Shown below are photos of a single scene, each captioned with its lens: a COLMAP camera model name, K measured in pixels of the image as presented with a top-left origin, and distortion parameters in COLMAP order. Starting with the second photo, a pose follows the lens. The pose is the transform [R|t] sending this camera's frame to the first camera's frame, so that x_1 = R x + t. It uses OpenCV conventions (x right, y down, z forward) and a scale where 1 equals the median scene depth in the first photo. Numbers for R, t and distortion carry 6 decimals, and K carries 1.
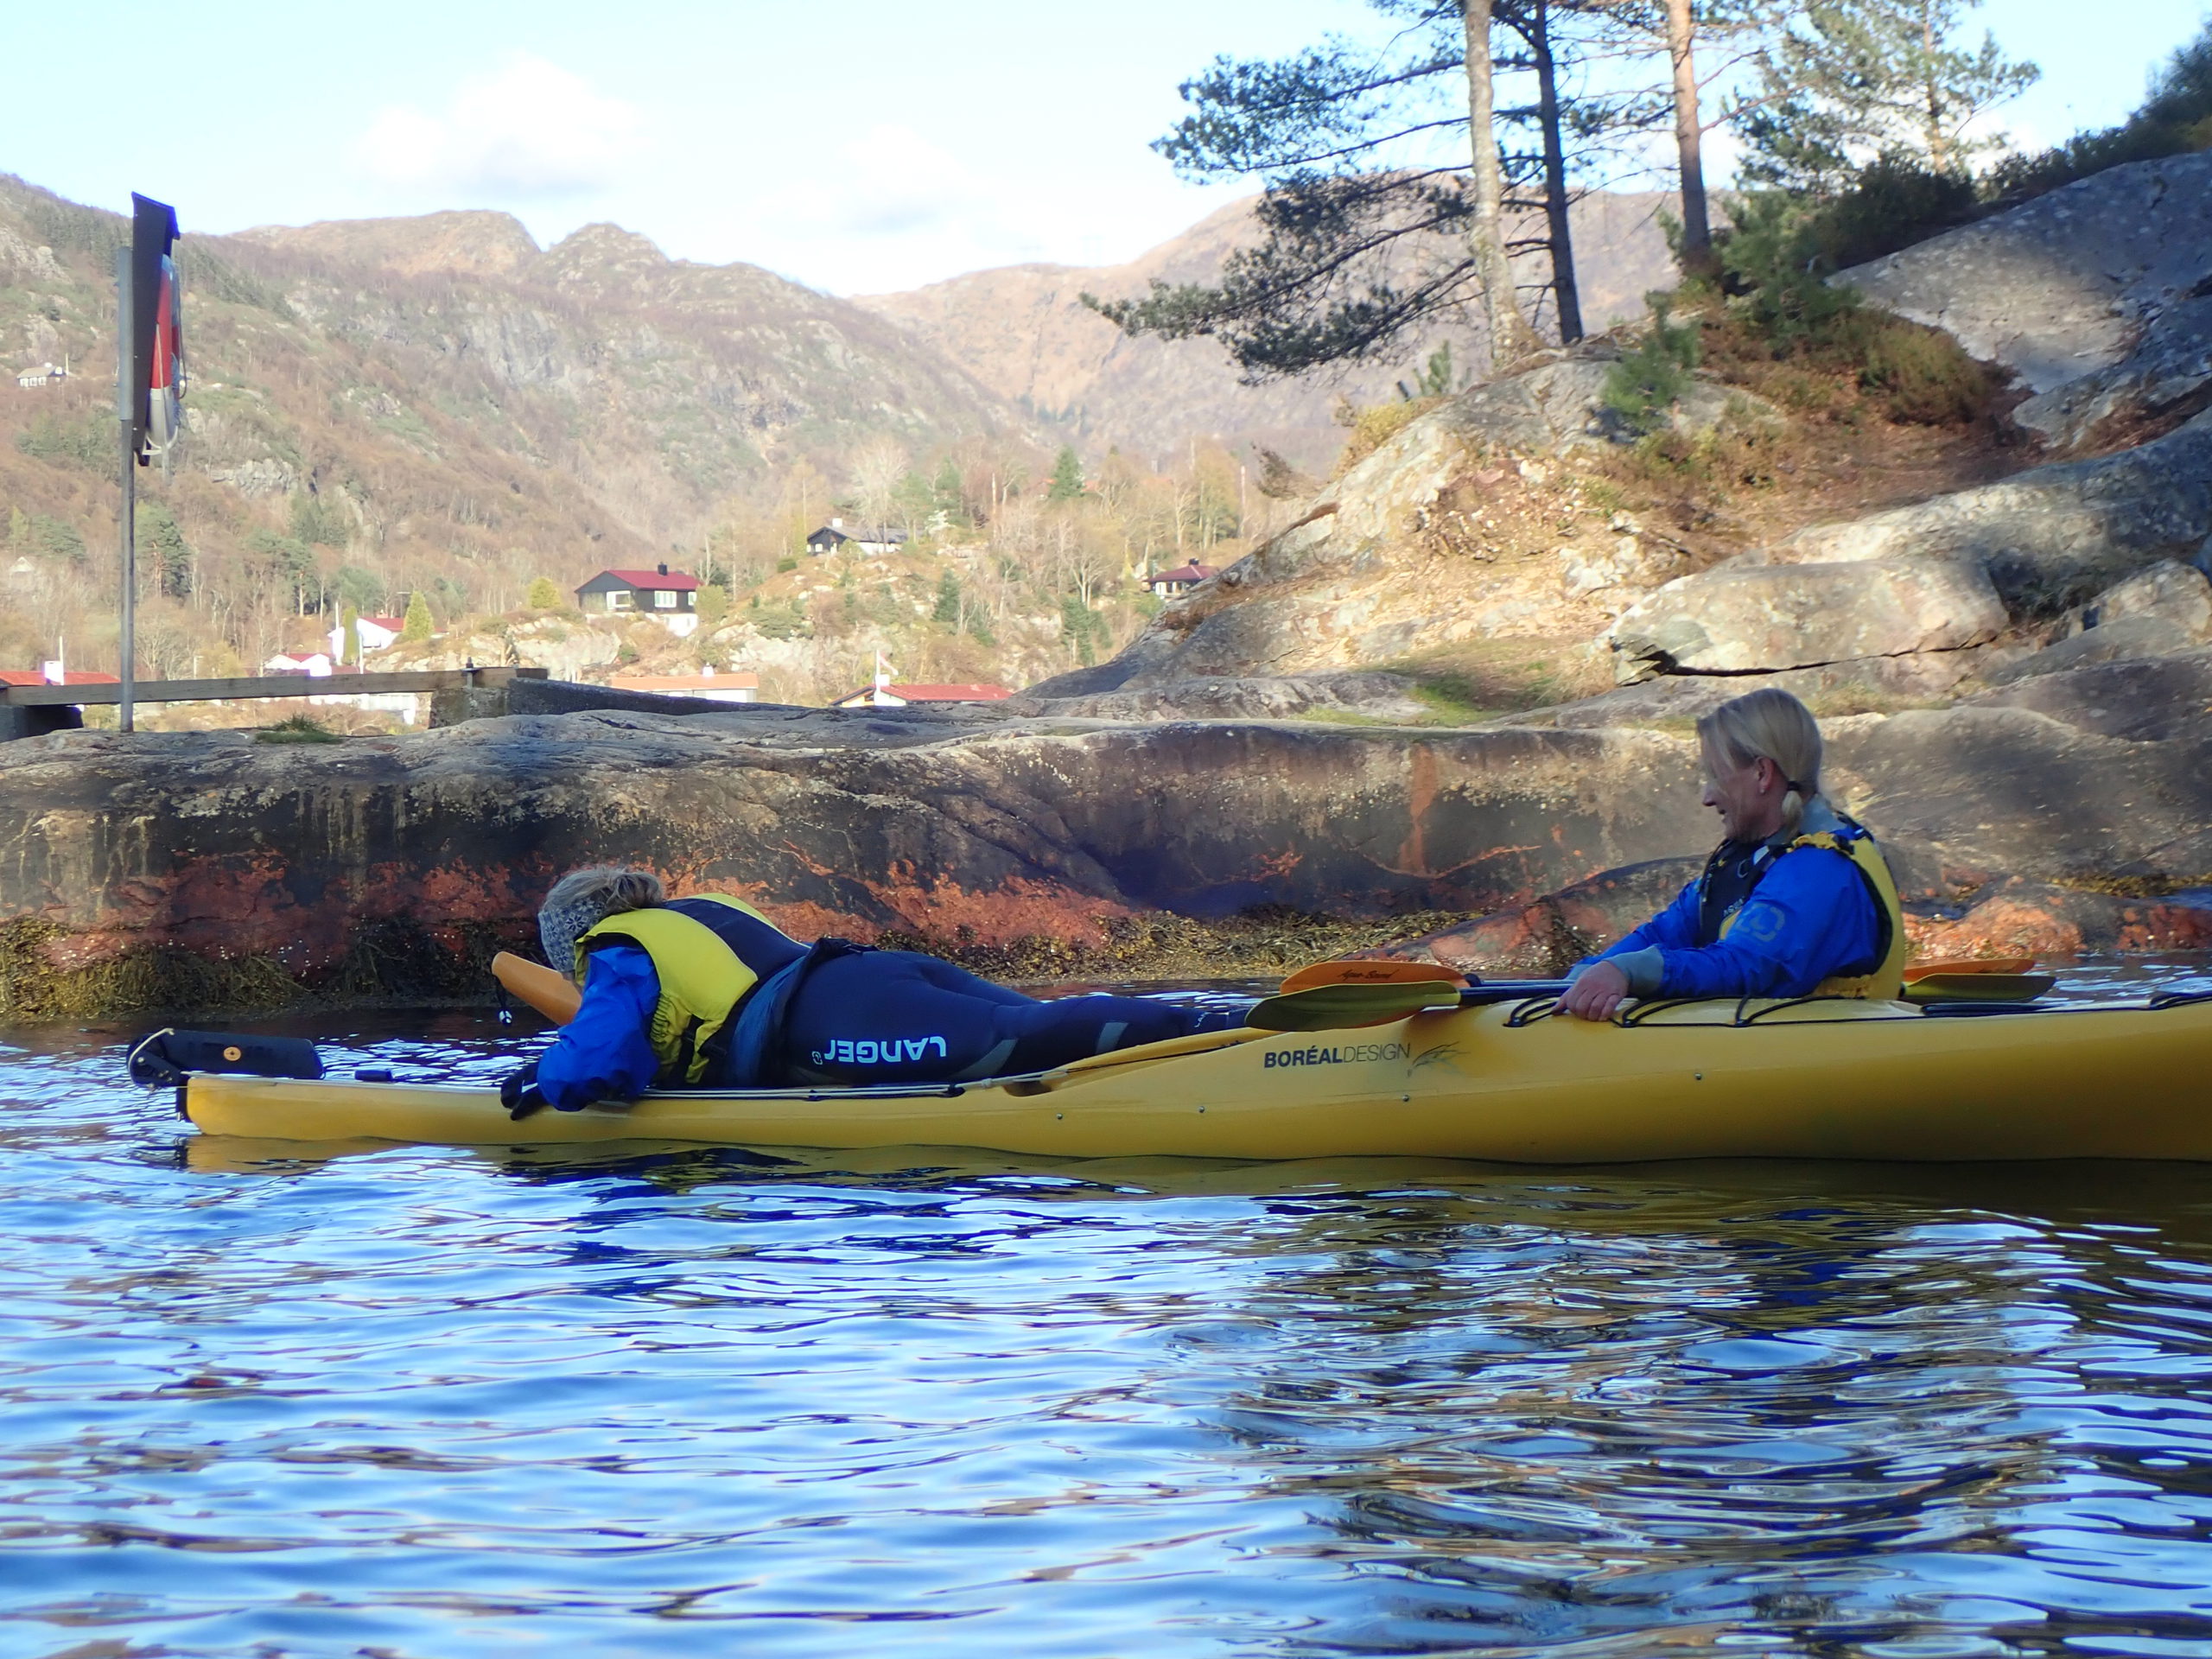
lens RADIAL K [[5324.4, 0, 1113.1], [0, 5324.4, 817.7], [0, 0, 1]] dist [-0.022070, 0.000000]
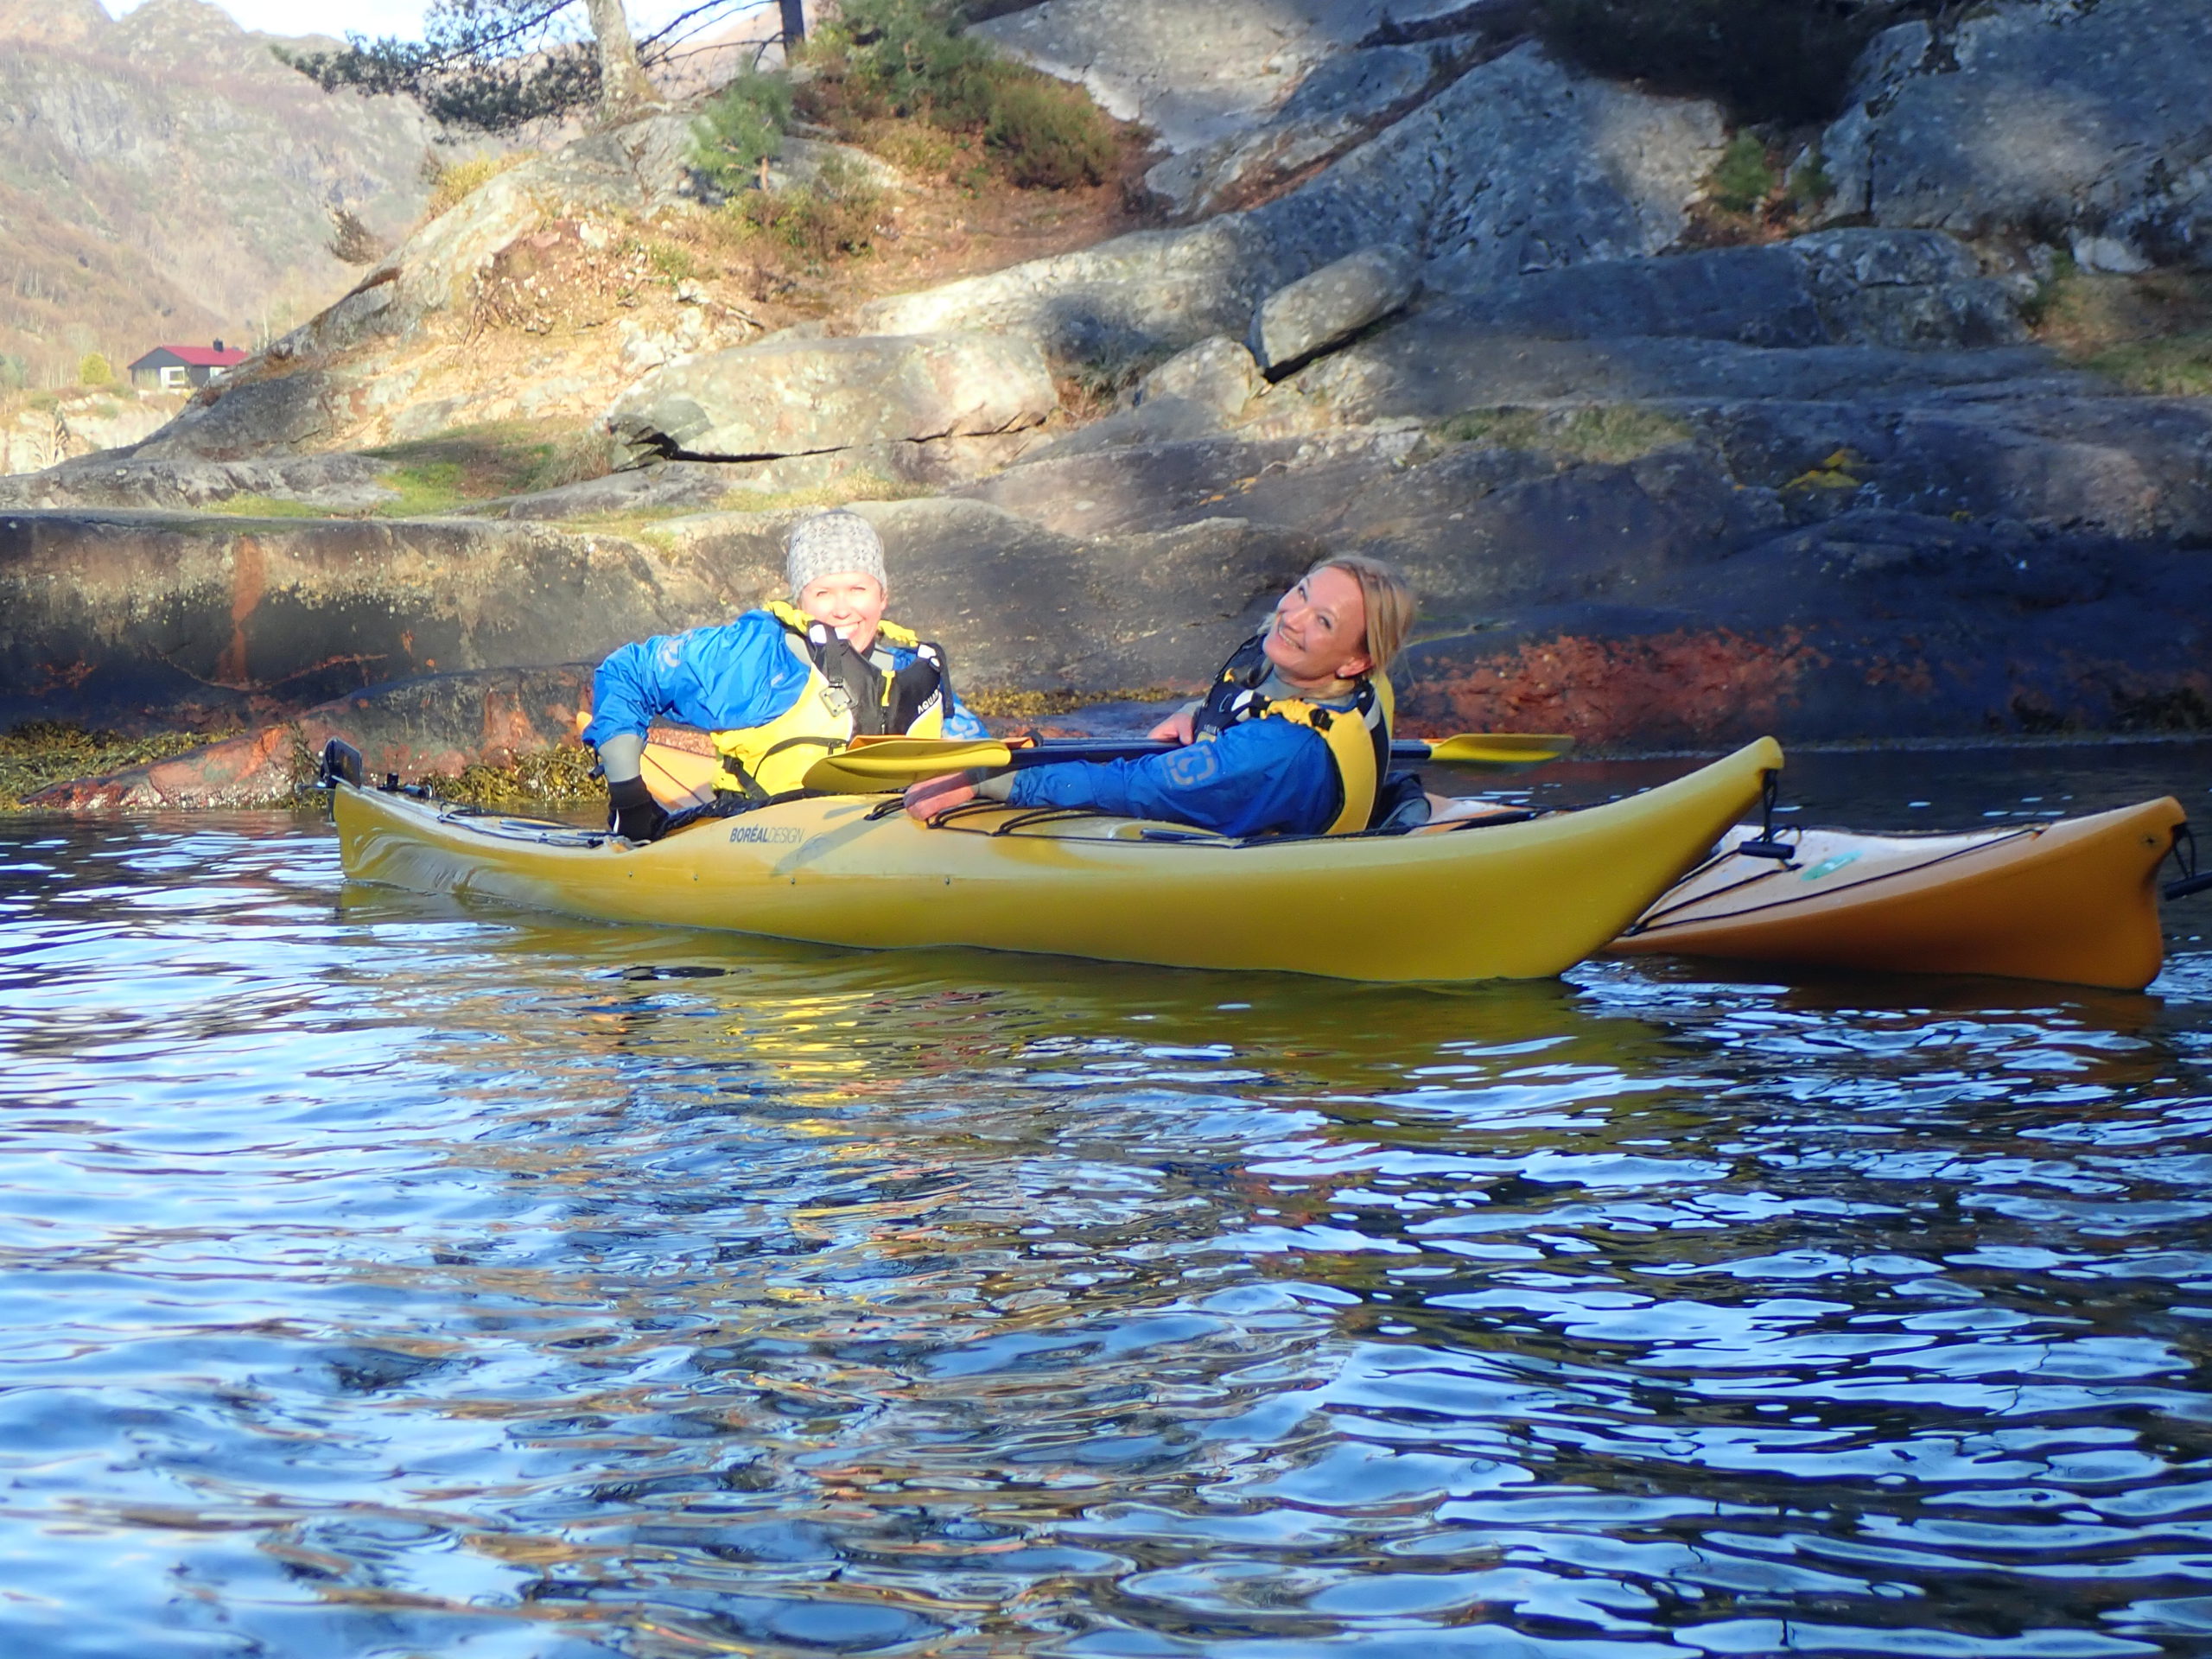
lens RADIAL K [[5324.4, 0, 1098.2], [0, 5324.4, 839.0], [0, 0, 1]] dist [-0.022070, 0.000000]
pose [[0.996995, 0.000830, 0.077456, 0.094944], [-0.004301, 0.998993, 0.044658, -0.002964], [-0.077341, -0.044857, 0.995995, 0.084484]]
